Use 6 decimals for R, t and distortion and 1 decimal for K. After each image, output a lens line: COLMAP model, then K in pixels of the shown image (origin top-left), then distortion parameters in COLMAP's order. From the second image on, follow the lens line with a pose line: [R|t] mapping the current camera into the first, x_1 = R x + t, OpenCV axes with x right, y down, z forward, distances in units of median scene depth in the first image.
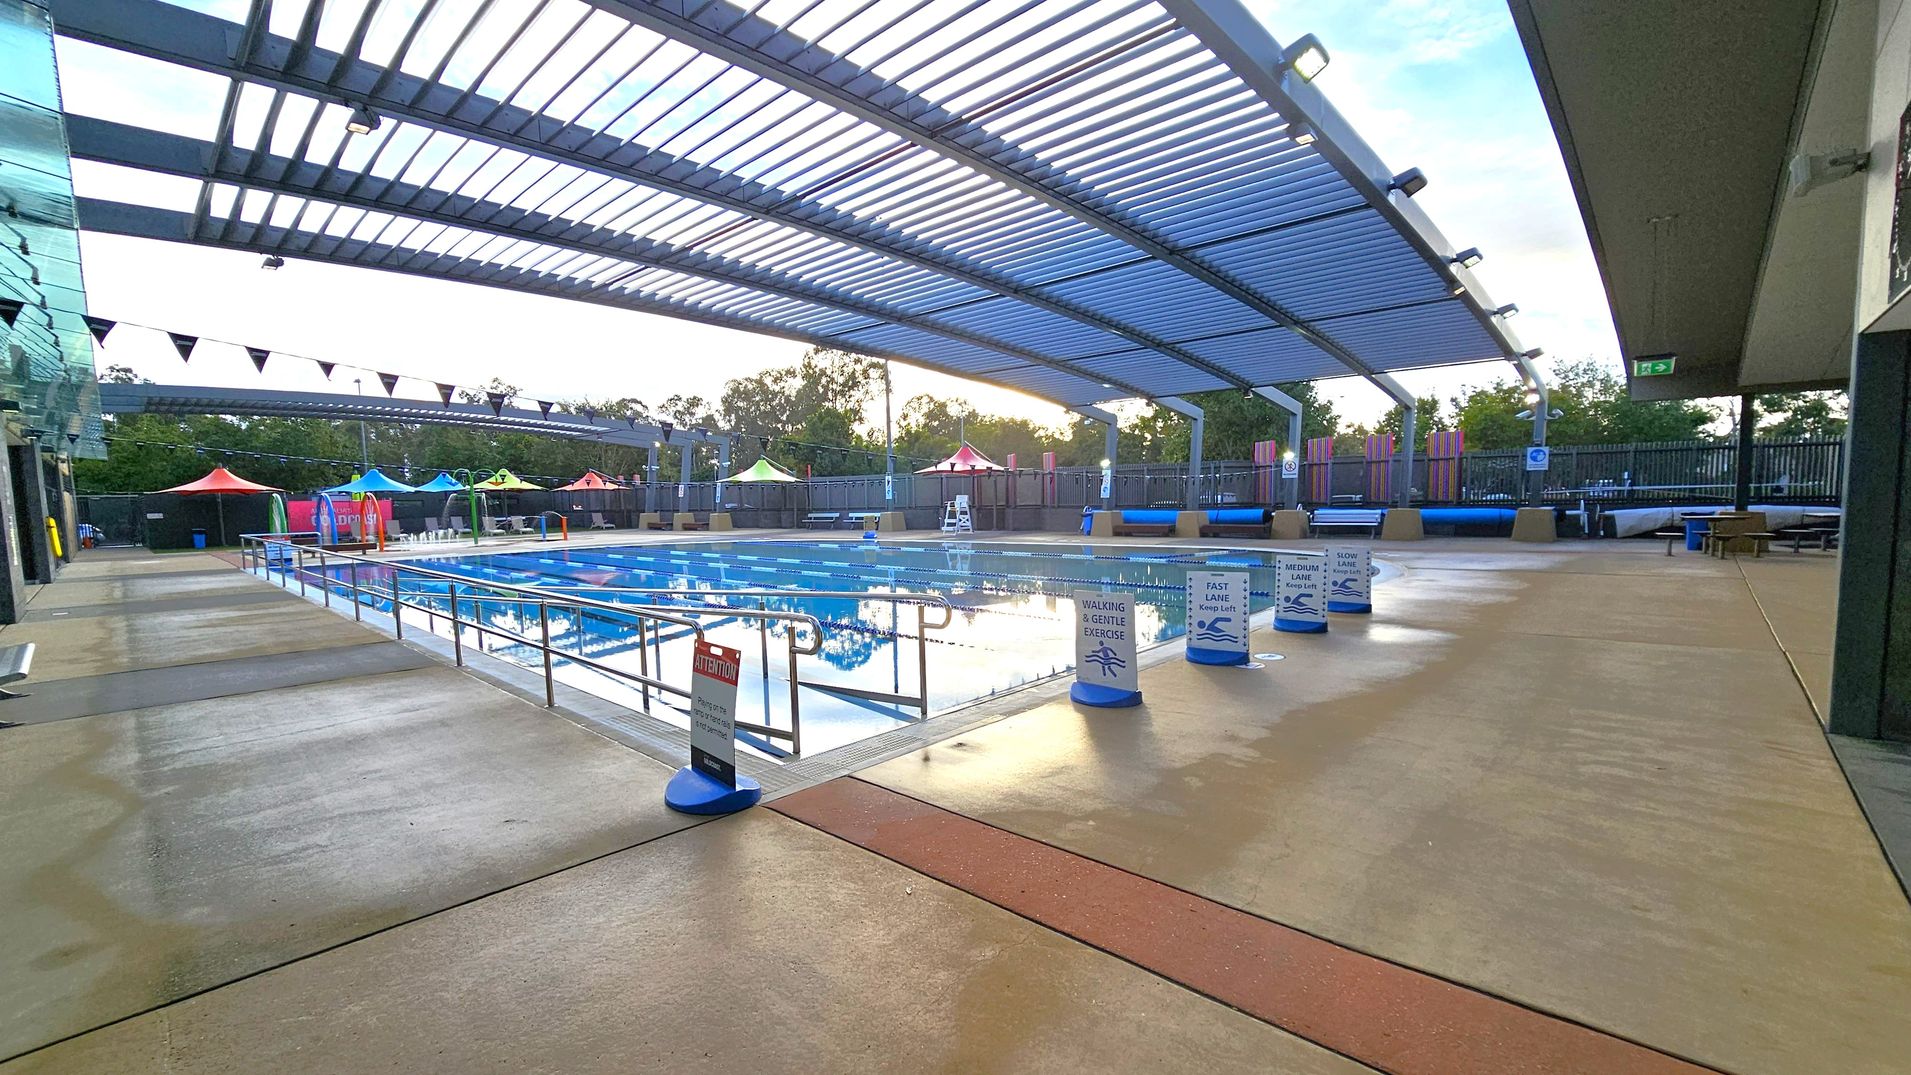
lens RADIAL K [[787.2, 0, 957.2], [0, 787.2, 551.4], [0, 0, 1]] dist [-0.006059, 0.003941]
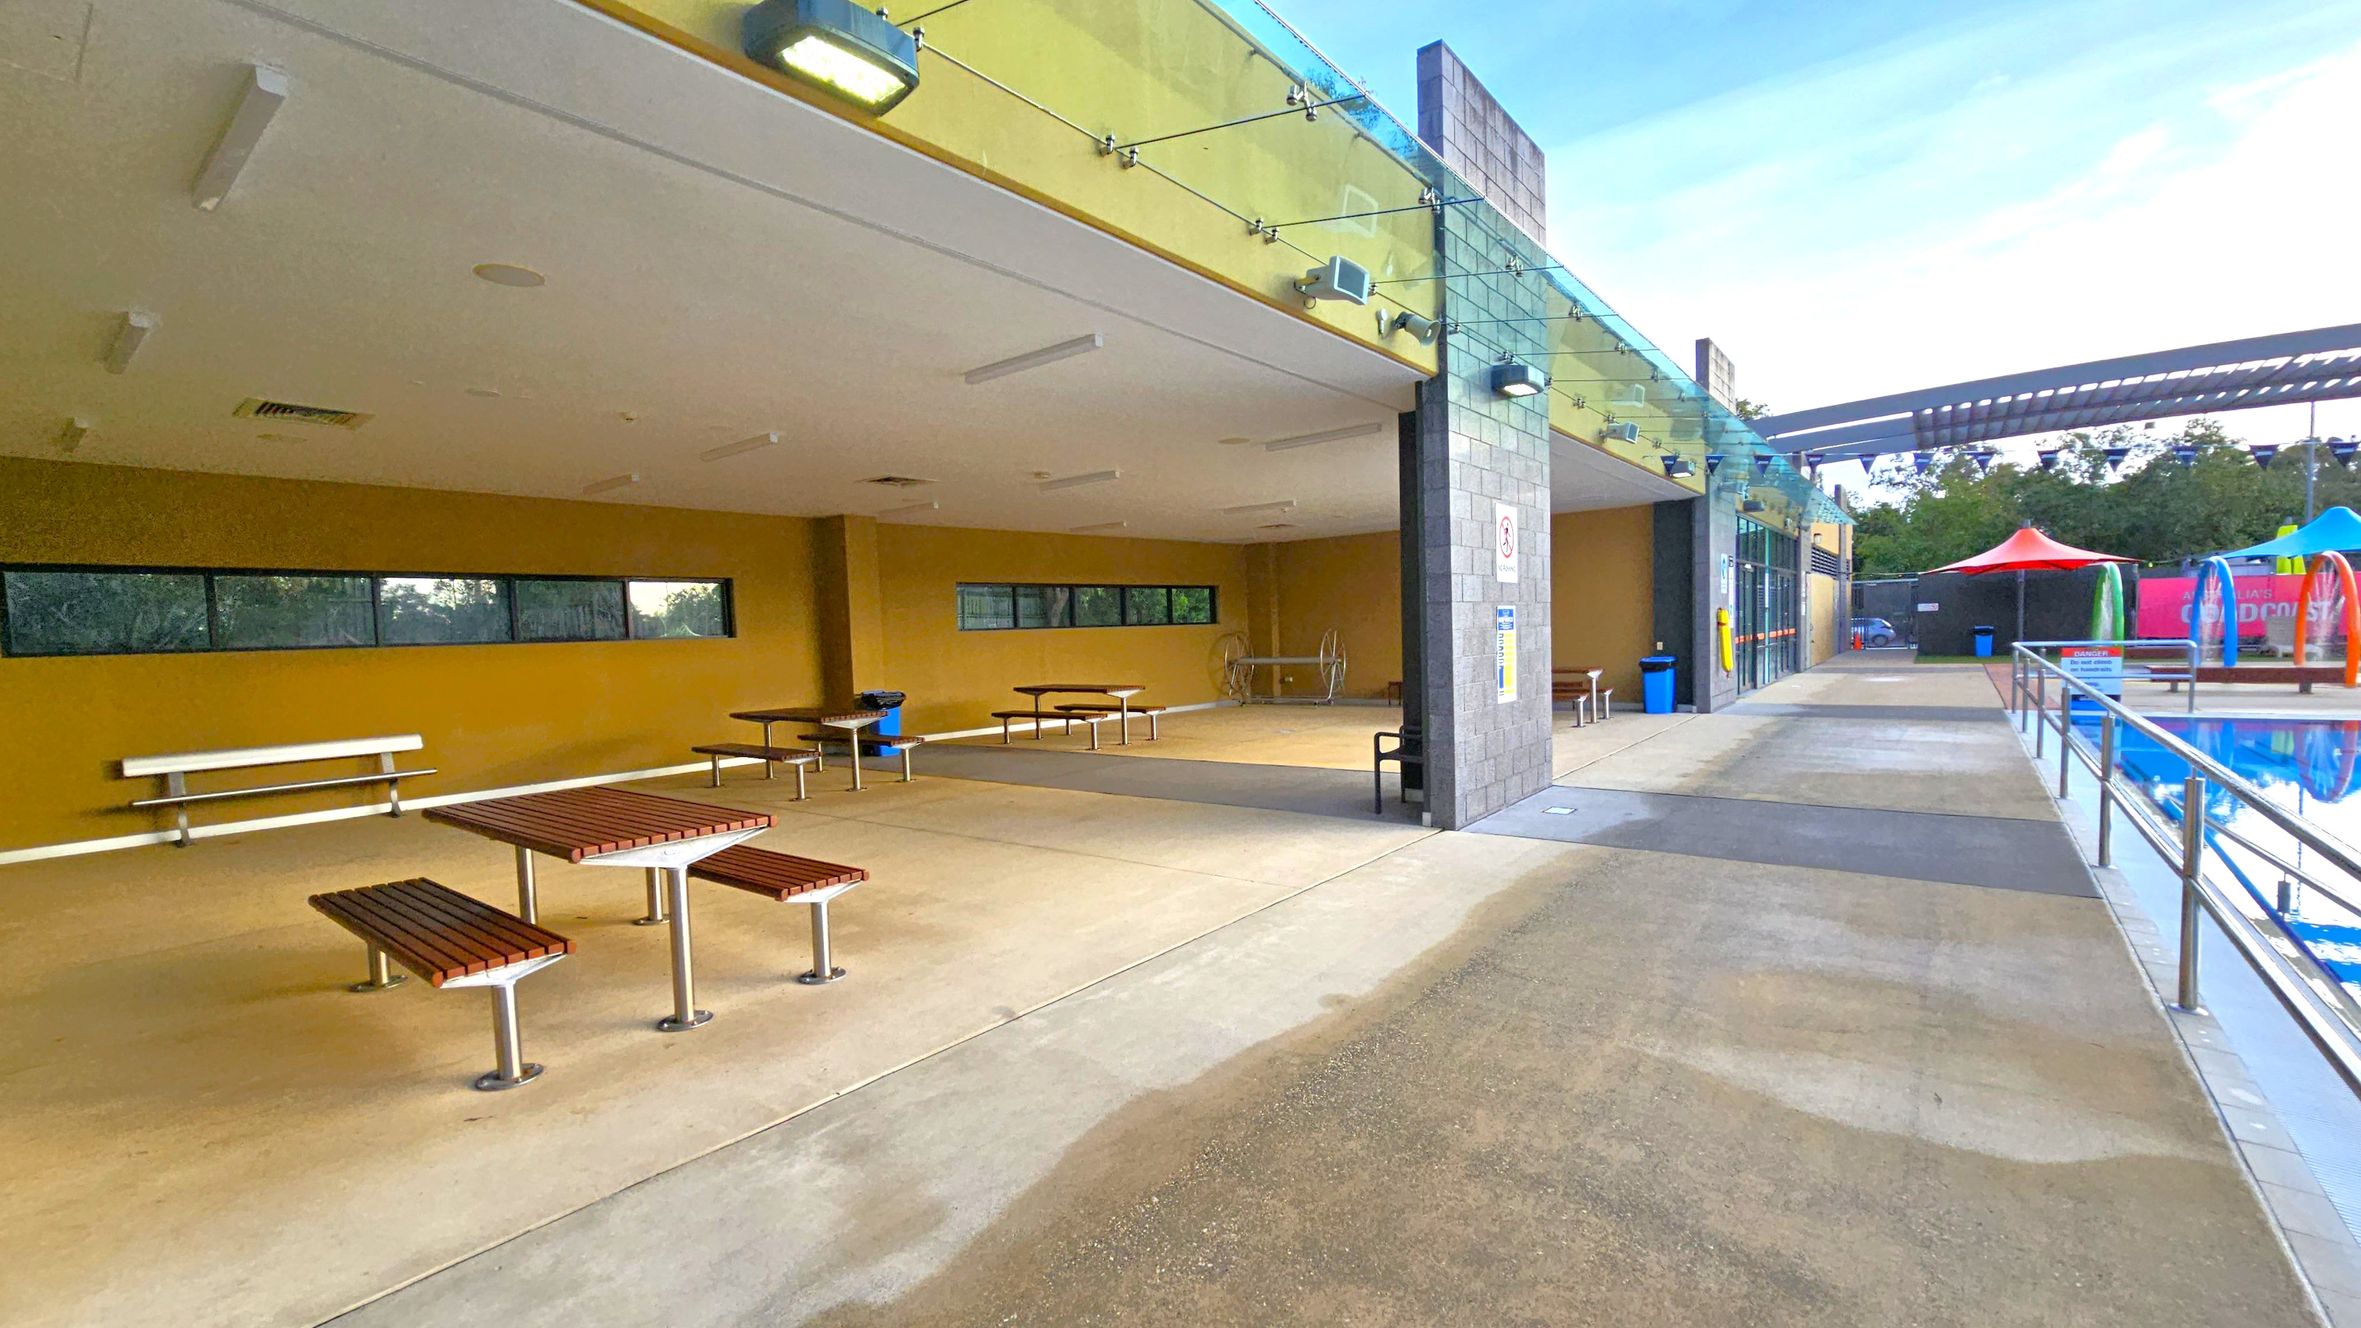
lens RADIAL K [[972.5, 0, 1182.3], [0, 972.5, 678.1], [0, 0, 1]] dist [-0.006059, 0.003941]
pose [[0.081575, 0.066703, -0.994433, -0.199926], [-0.039026, 0.997207, 0.063687, -0.009989], [0.995903, 0.033614, 0.083950, 0.246616]]
